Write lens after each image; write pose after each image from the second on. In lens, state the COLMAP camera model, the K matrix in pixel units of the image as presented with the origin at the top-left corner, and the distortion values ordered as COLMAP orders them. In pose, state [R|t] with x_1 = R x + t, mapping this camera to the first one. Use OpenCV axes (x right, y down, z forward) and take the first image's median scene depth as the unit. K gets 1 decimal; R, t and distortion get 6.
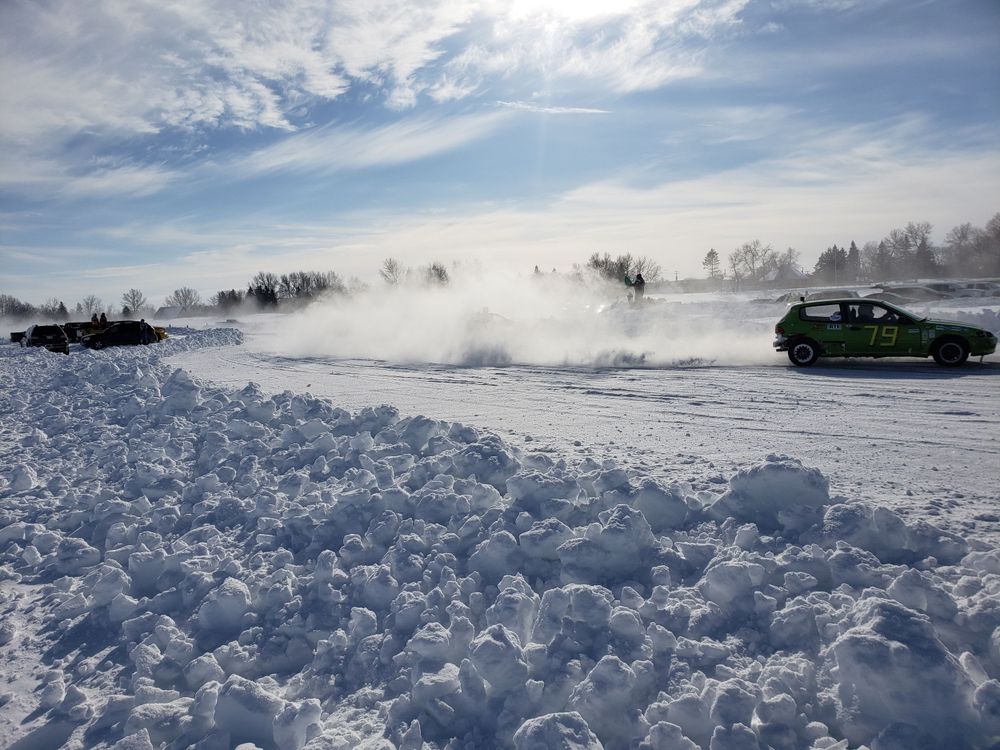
lens RADIAL K [[767.1, 0, 501.9], [0, 767.1, 378.9], [0, 0, 1]] dist [0.037467, -0.024134]
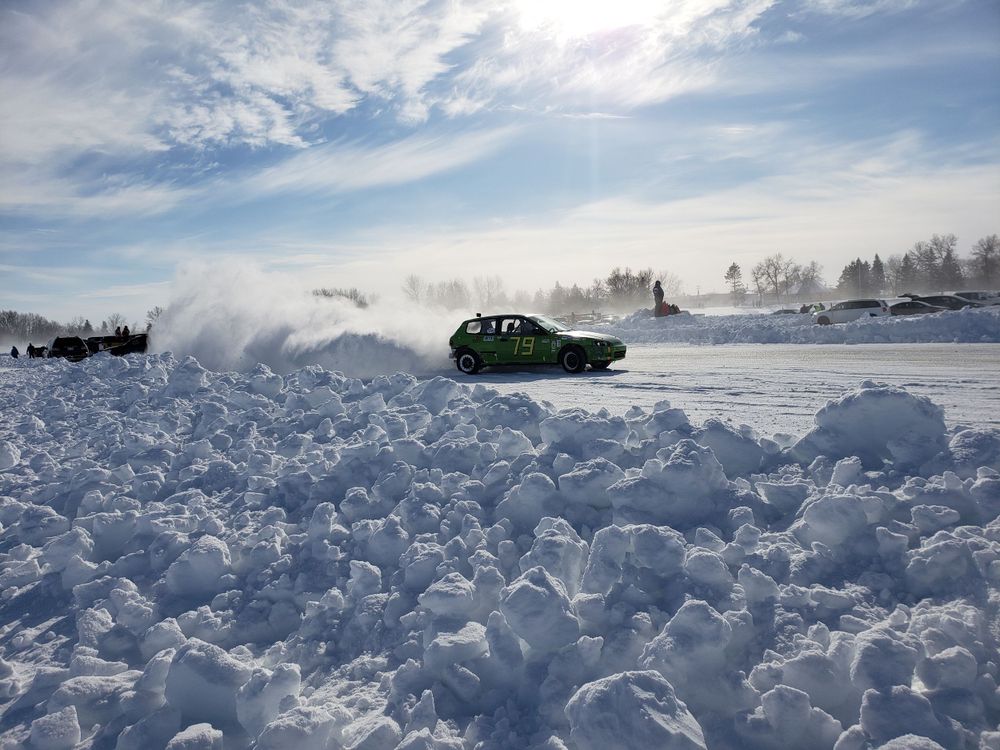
lens RADIAL K [[767.1, 0, 505.7], [0, 767.1, 369.3], [0, 0, 1]] dist [0.037467, -0.024134]
pose [[0.999717, -0.006801, -0.022817, -0.013901], [0.005990, 0.999355, -0.035420, 0.119690], [0.023043, 0.035273, 0.999112, 0.190187]]
